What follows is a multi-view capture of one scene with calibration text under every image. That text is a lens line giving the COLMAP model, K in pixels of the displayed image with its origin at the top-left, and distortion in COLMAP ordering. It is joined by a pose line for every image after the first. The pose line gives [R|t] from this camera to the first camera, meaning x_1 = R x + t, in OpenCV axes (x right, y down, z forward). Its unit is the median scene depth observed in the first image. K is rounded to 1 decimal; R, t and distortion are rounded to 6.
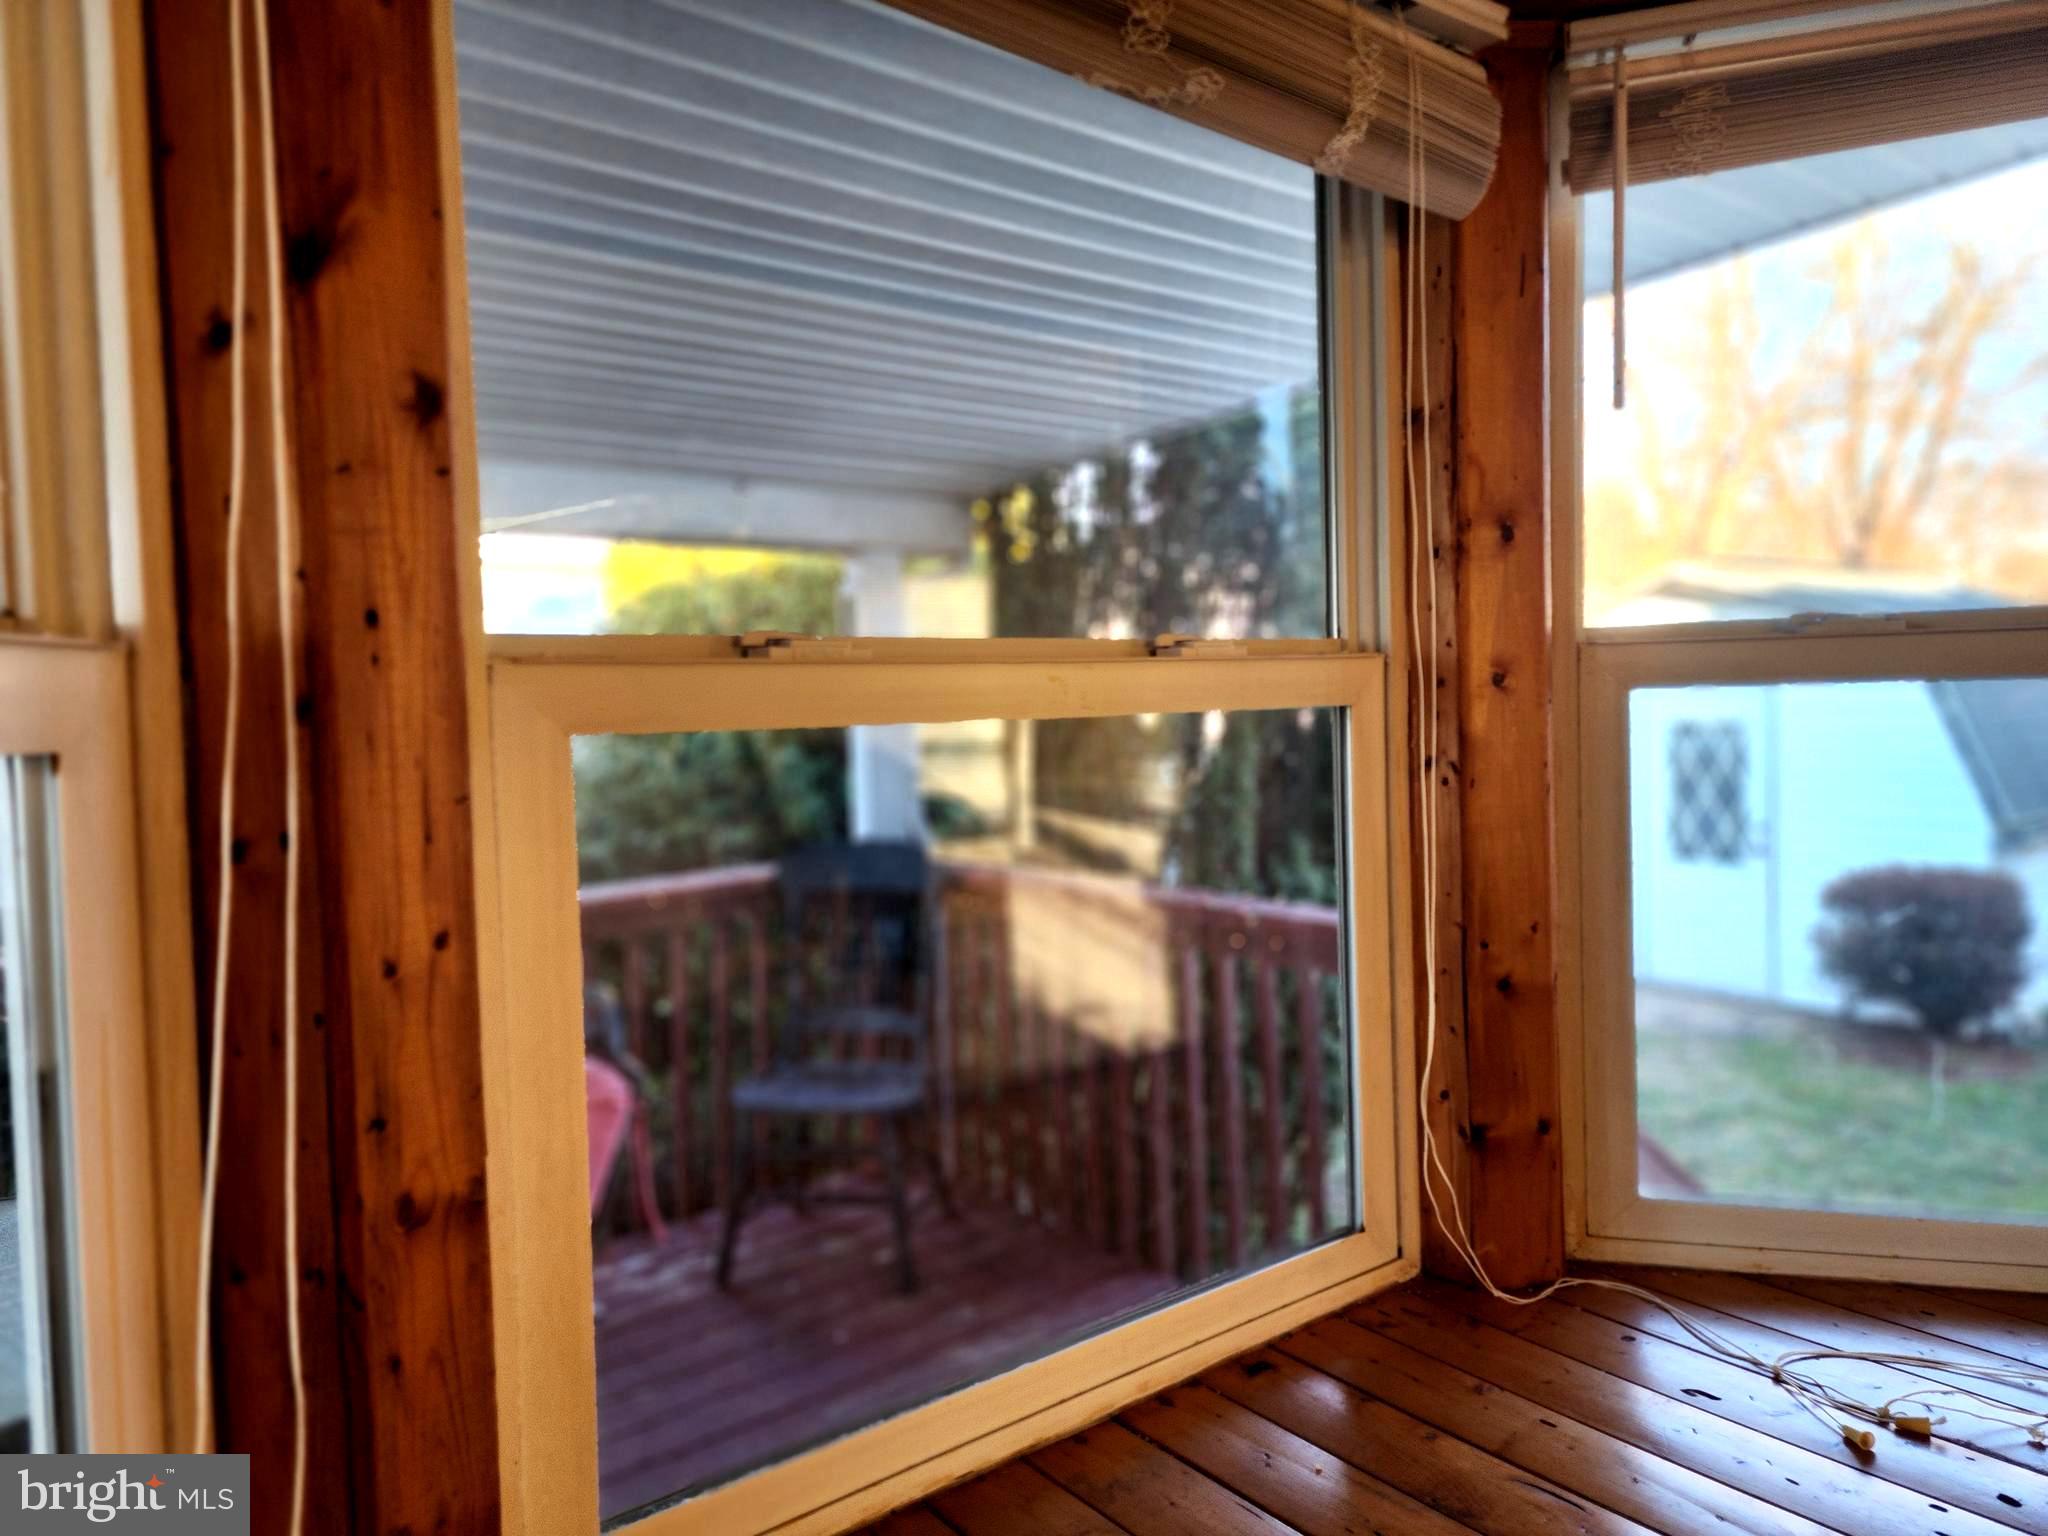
lens RADIAL K [[1345.9, 0, 1024.0], [0, 1345.9, 768.0], [0, 0, 1]] dist [0.085931, -0.075332]
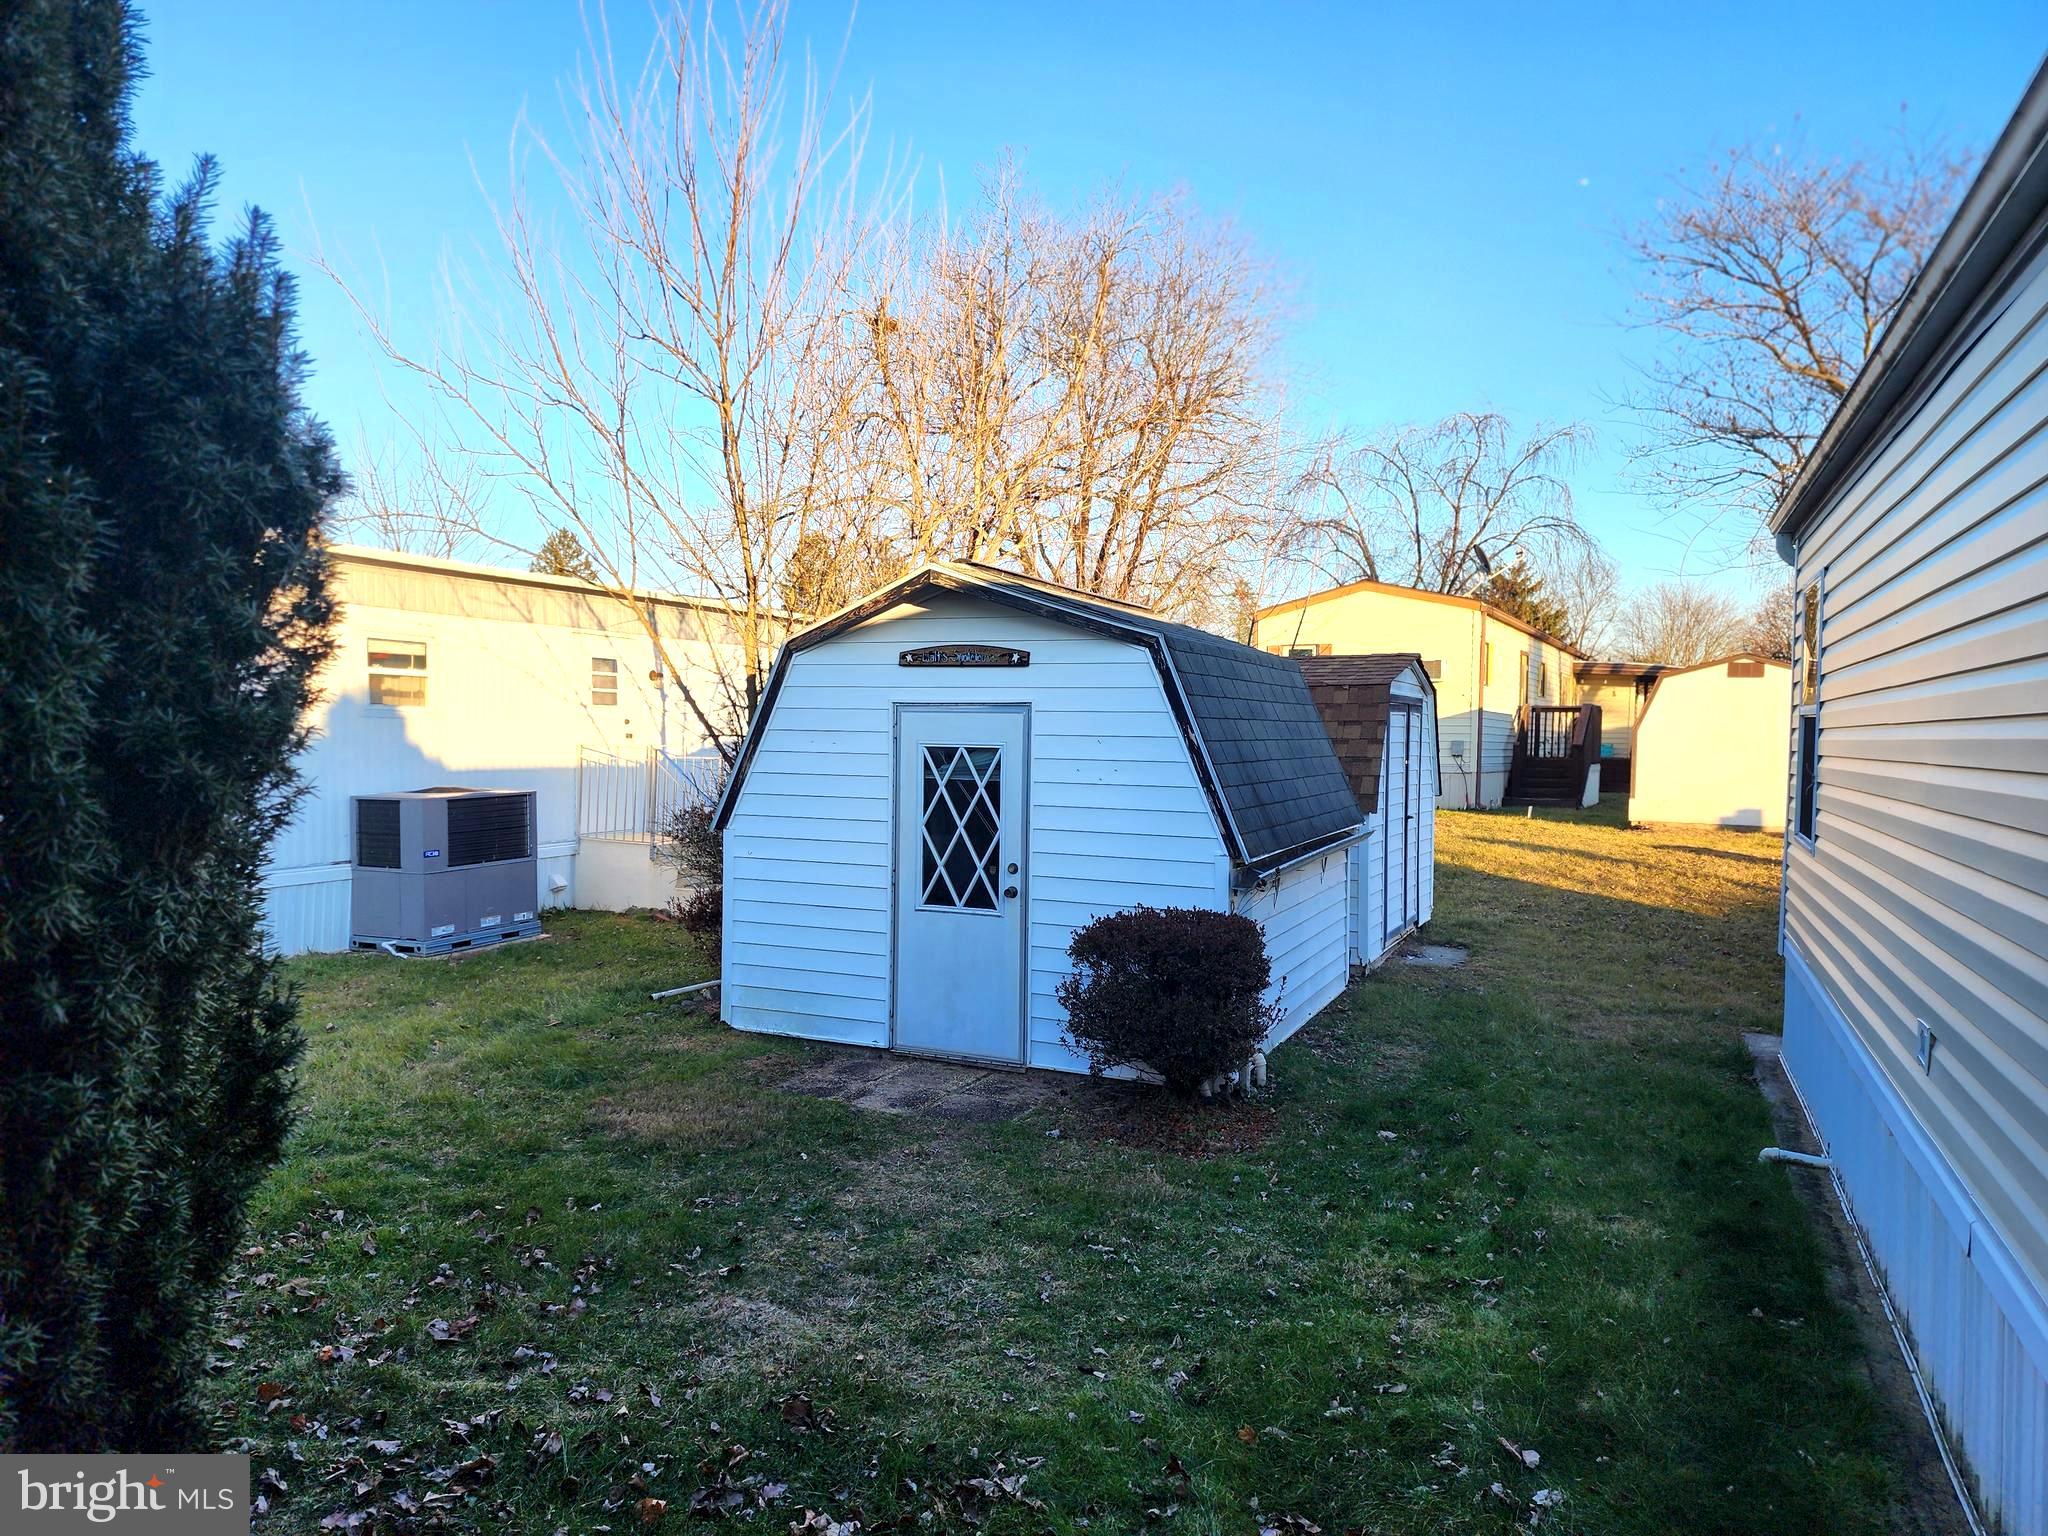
lens RADIAL K [[1345.9, 0, 1024.0], [0, 1345.9, 768.0], [0, 0, 1]] dist [0.085931, -0.075332]
pose [[0.872835, 0.031478, 0.486999, 0.125655], [-0.011960, 0.998998, -0.043137, 0.015911], [-0.487869, 0.031827, 0.872336, 0.251422]]
